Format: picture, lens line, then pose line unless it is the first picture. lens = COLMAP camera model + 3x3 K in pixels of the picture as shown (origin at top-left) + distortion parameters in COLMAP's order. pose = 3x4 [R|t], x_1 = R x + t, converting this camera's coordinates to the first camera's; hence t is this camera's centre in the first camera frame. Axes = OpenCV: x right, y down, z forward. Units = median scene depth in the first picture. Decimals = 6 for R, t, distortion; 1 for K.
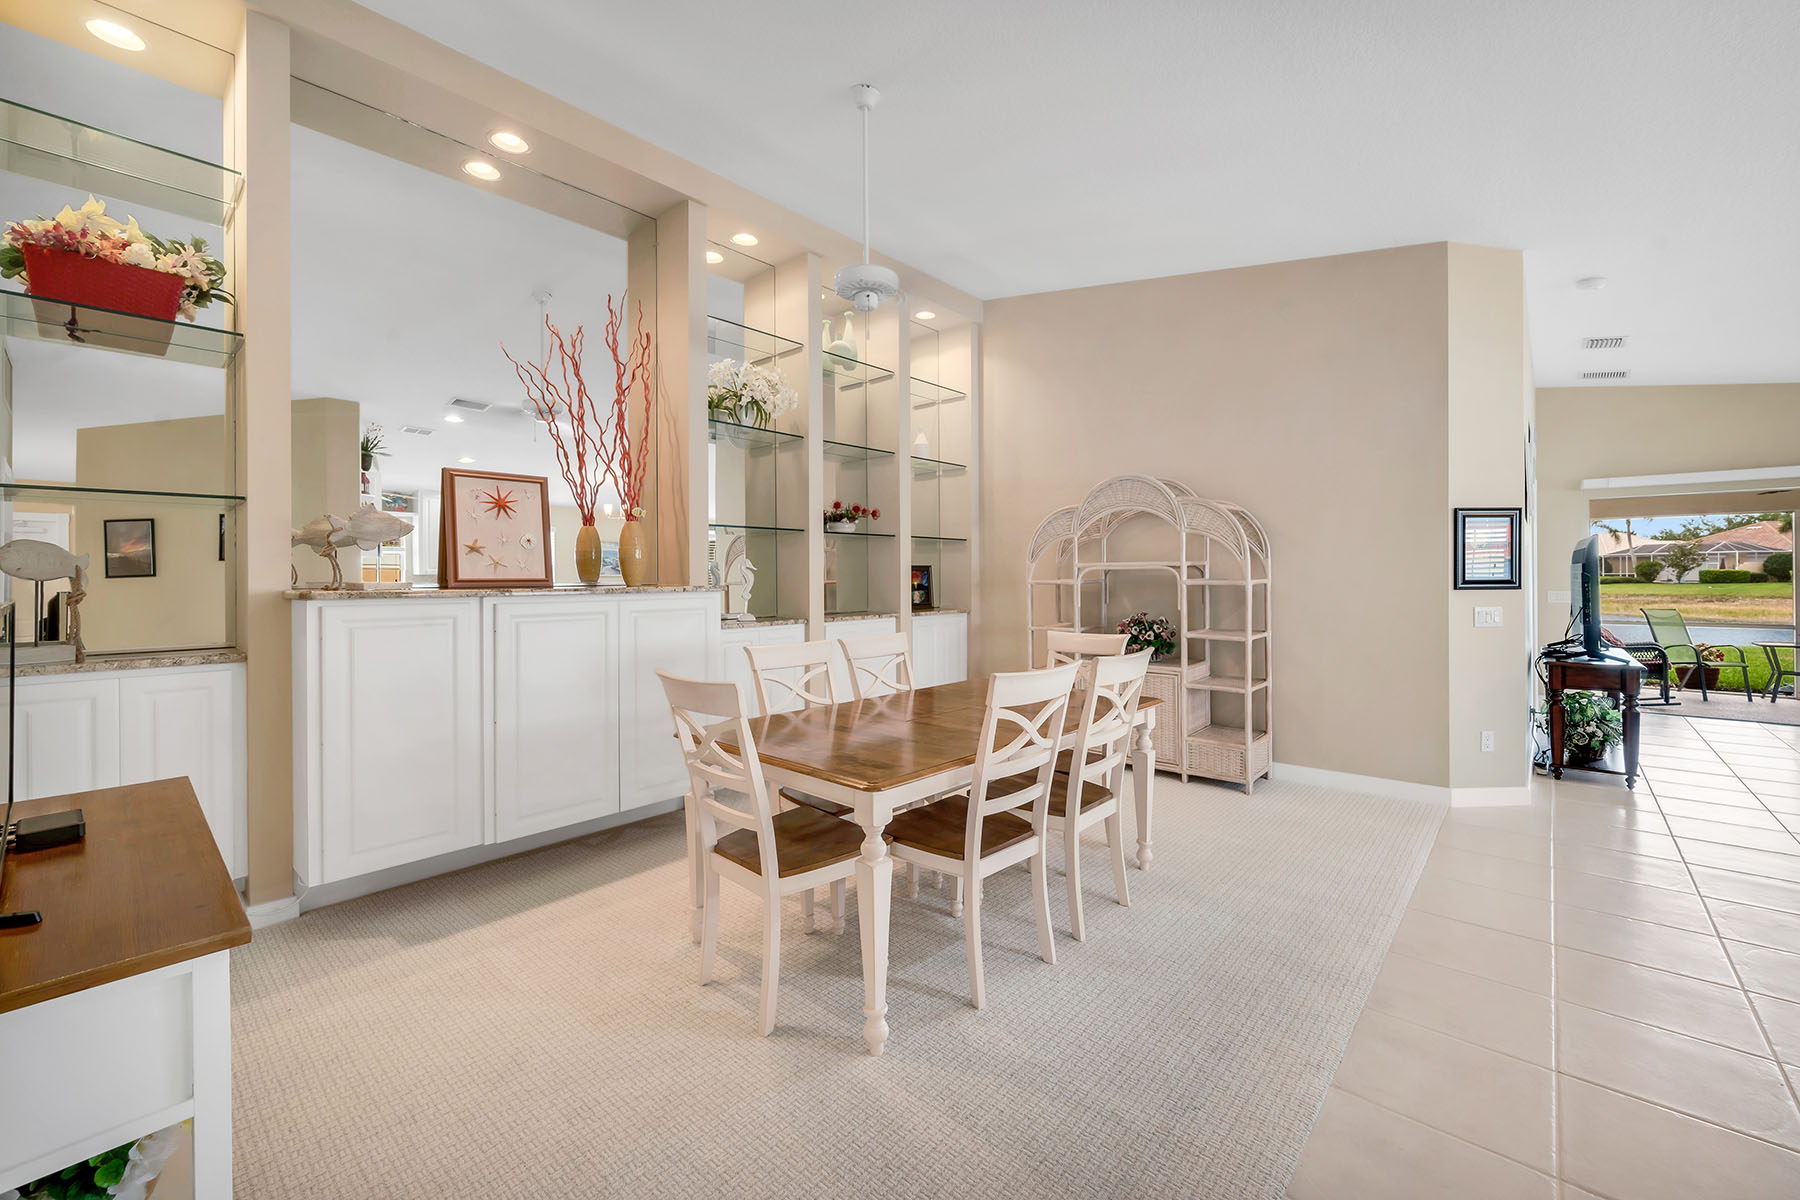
lens RADIAL K [[717.7, 0, 906.9], [0, 717.7, 576.0], [0, 0, 1]] dist [0.000169, -0.000167]
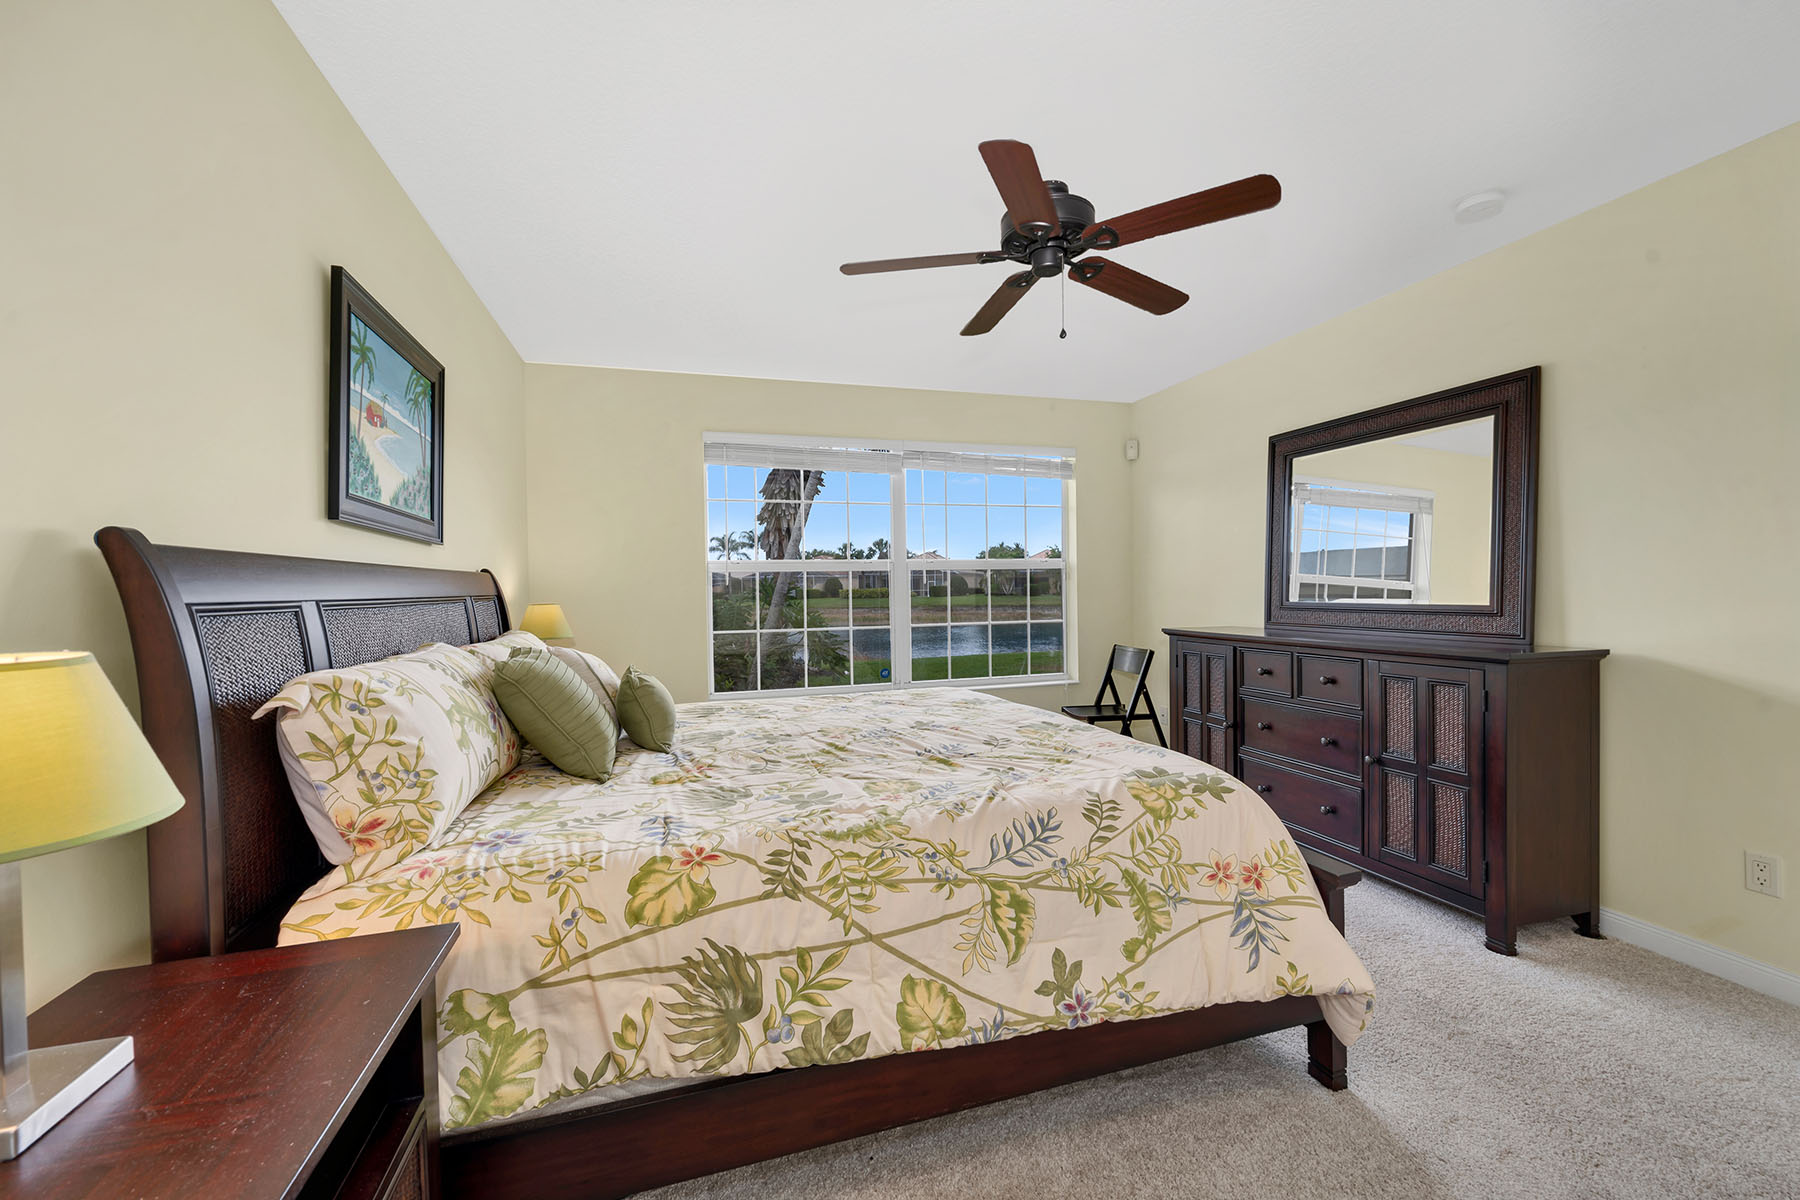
lens RADIAL K [[713.1, 0, 900.2], [0, 713.1, 601.4], [0, 0, 1]] dist [-0.001054, -0.000247]
pose [[0.520836, -0.017098, 0.853486, 0.793728], [0.012290, 0.999846, 0.012530, 0.013511], [-0.853568, 0.003963, 0.520966, 1.927570]]
